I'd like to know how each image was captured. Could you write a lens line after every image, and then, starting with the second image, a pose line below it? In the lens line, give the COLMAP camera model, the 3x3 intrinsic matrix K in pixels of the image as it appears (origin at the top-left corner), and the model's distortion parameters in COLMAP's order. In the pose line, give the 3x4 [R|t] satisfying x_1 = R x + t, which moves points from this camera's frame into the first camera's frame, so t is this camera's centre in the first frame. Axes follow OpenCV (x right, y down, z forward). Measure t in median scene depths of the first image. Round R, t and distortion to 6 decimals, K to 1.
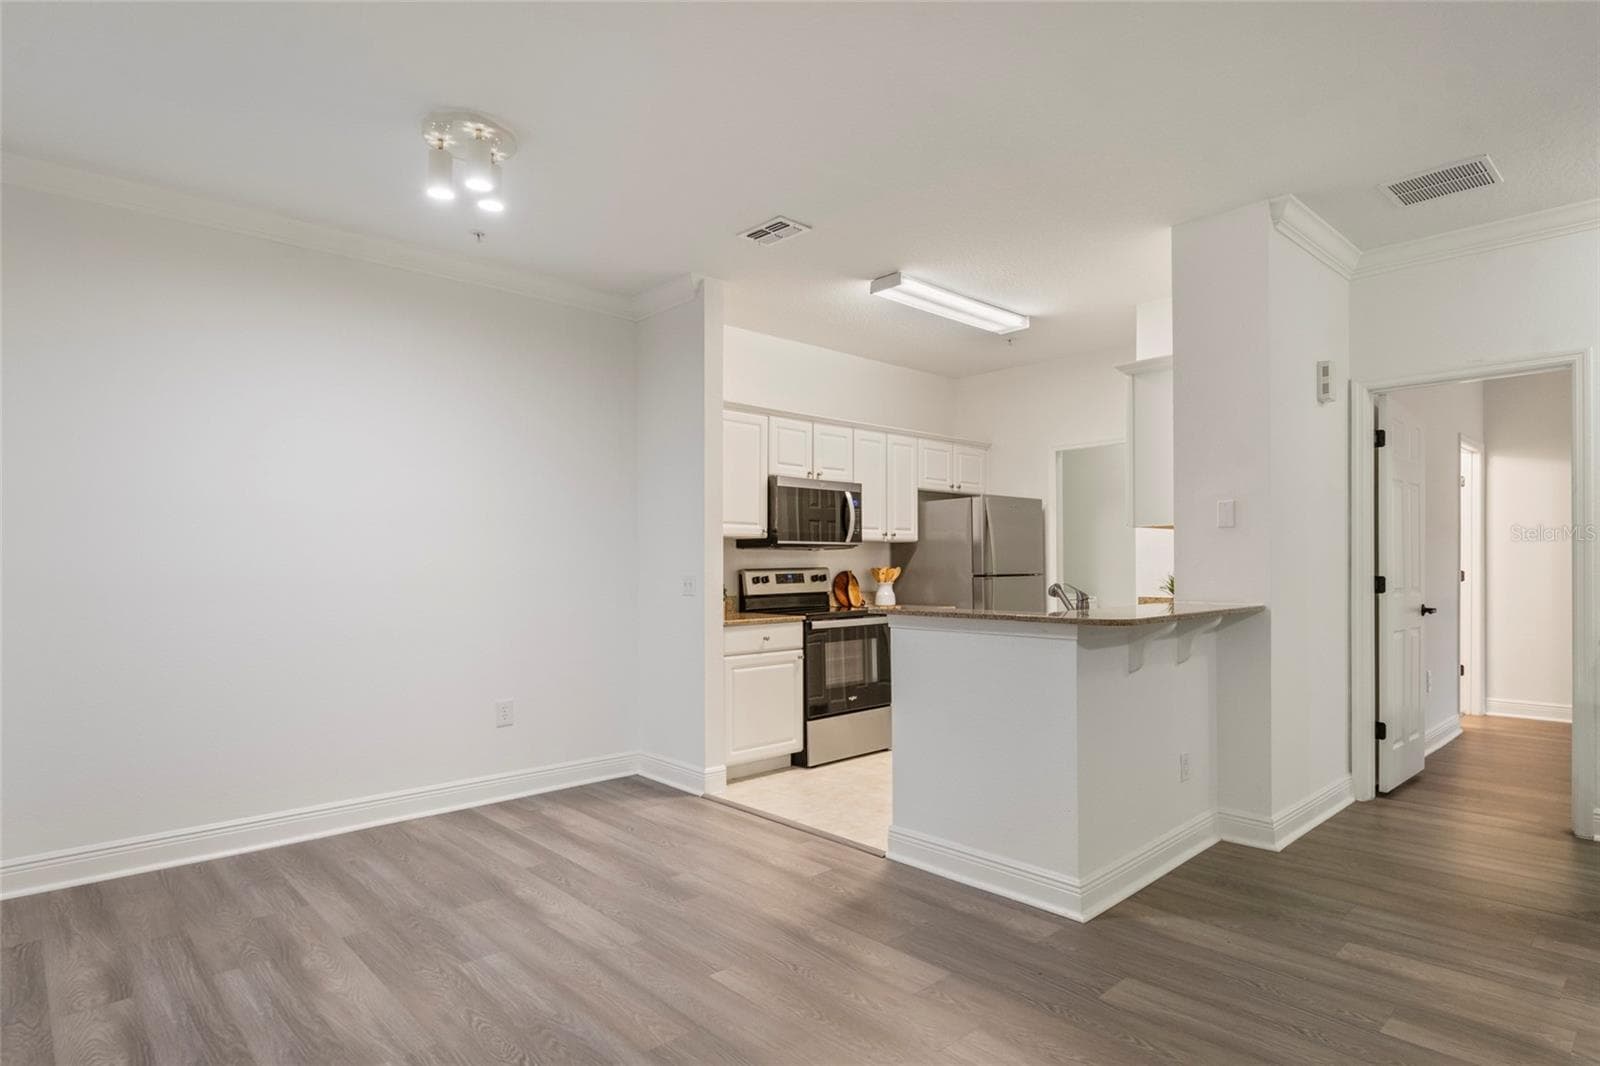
lens RADIAL K [[841.7, 0, 787.3], [0, 841.7, 567.3], [0, 0, 1]] dist [-0.011707, -0.002480]
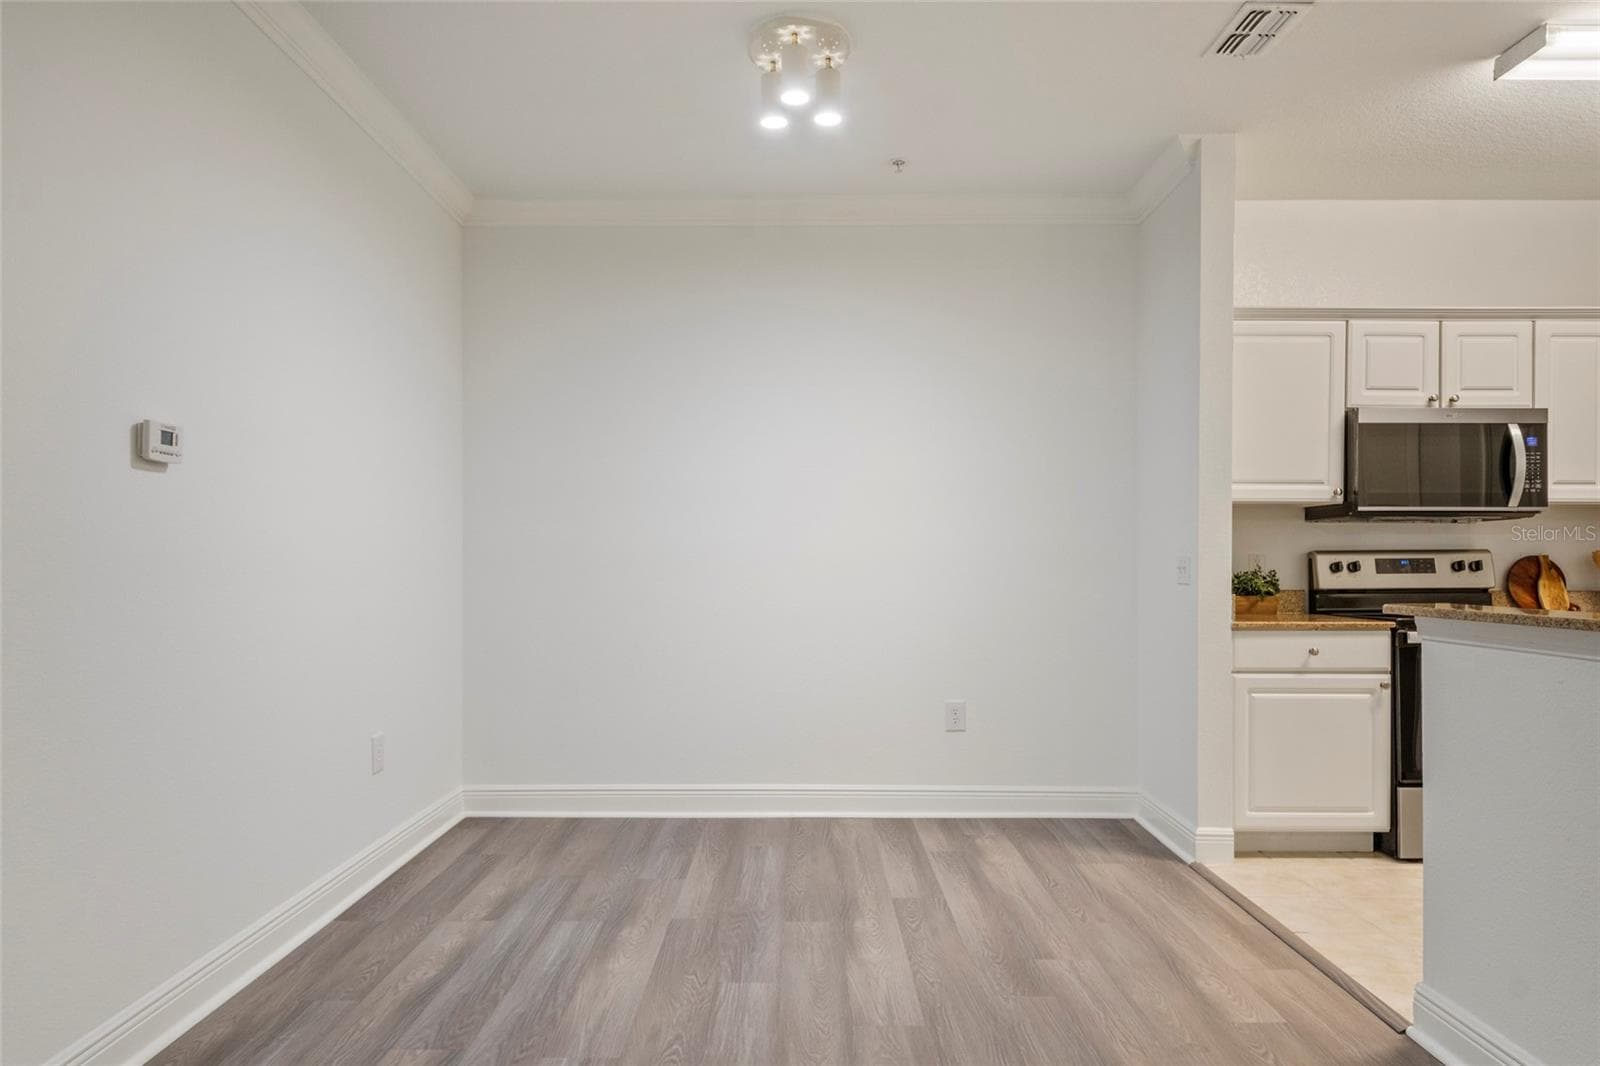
lens RADIAL K [[931.7, 0, 799.4], [0, 931.7, 565.4], [0, 0, 1]] dist [0.014795, -0.019283]
pose [[0.730504, 0.007321, -0.682869, 0.190664], [-0.006395, 0.999972, 0.003879, 0.016384], [0.682879, 0.001533, 0.730530, 0.187283]]
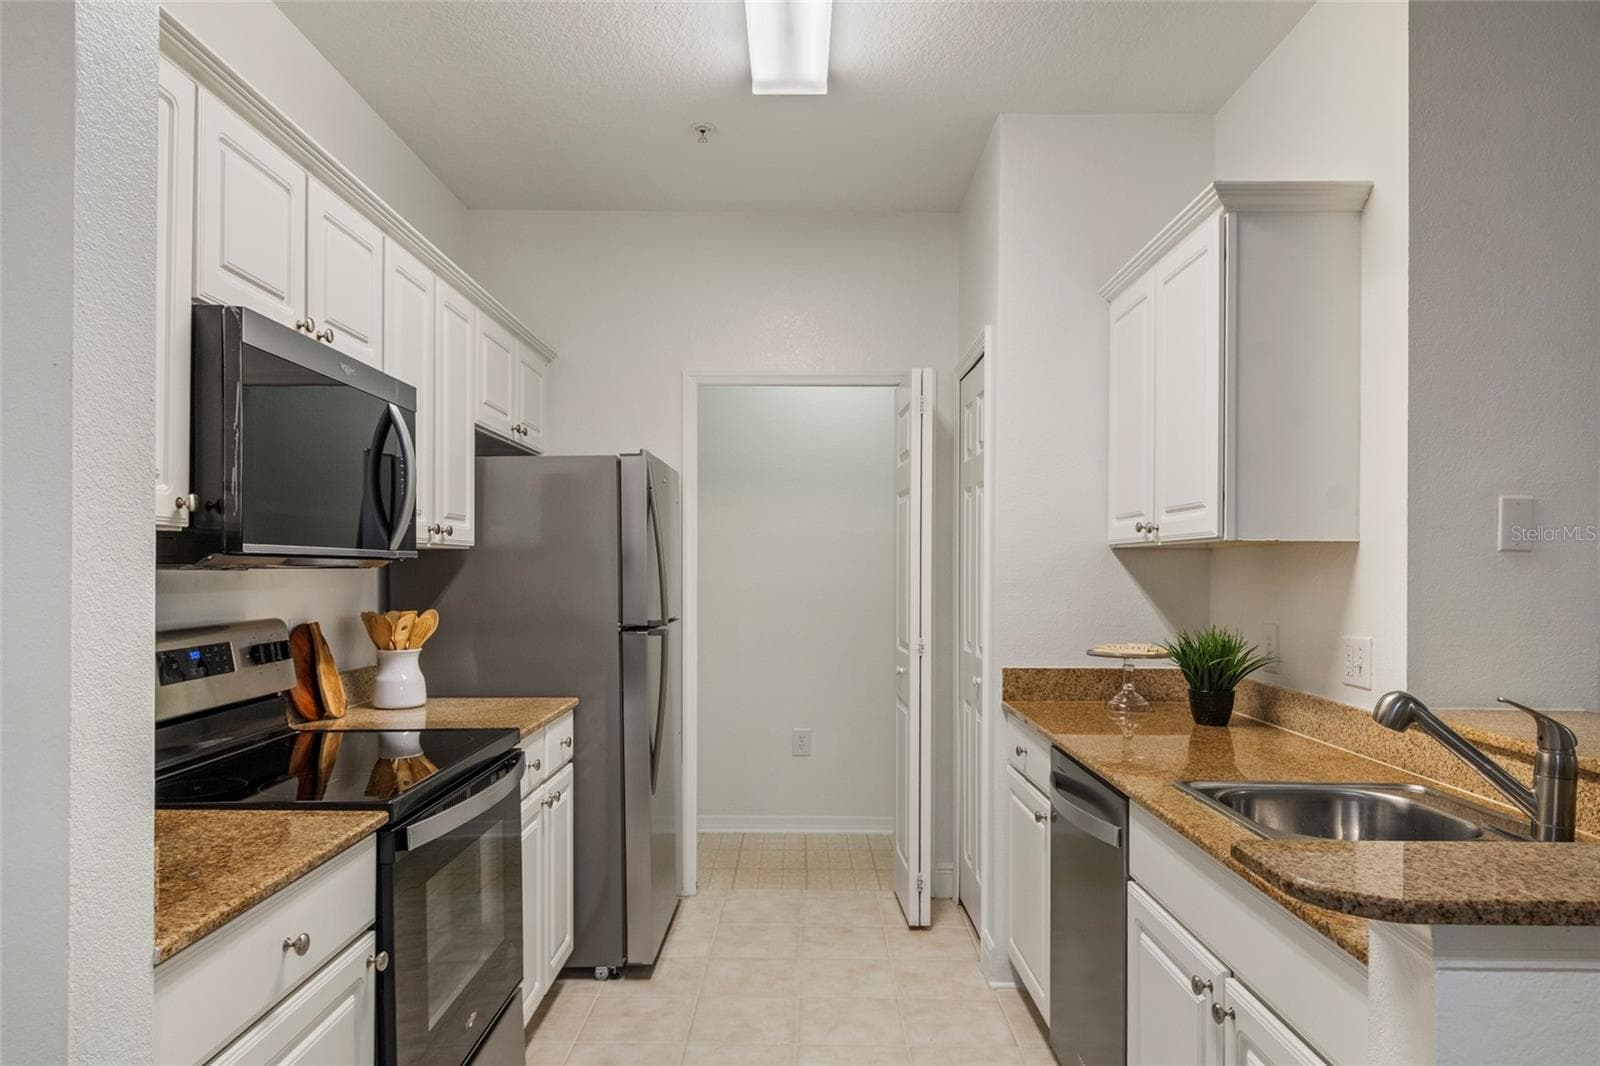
lens RADIAL K [[1019.8, 0, 799.7], [0, 1019.8, 570.6], [0, 0, 1]] dist [0.025996, 0.000051]
pose [[0.678010, 0.009858, 0.734987, -0.152848], [-0.008790, 0.999947, -0.005303, -0.025025], [-0.735000, -0.002866, 0.678061, 0.717523]]
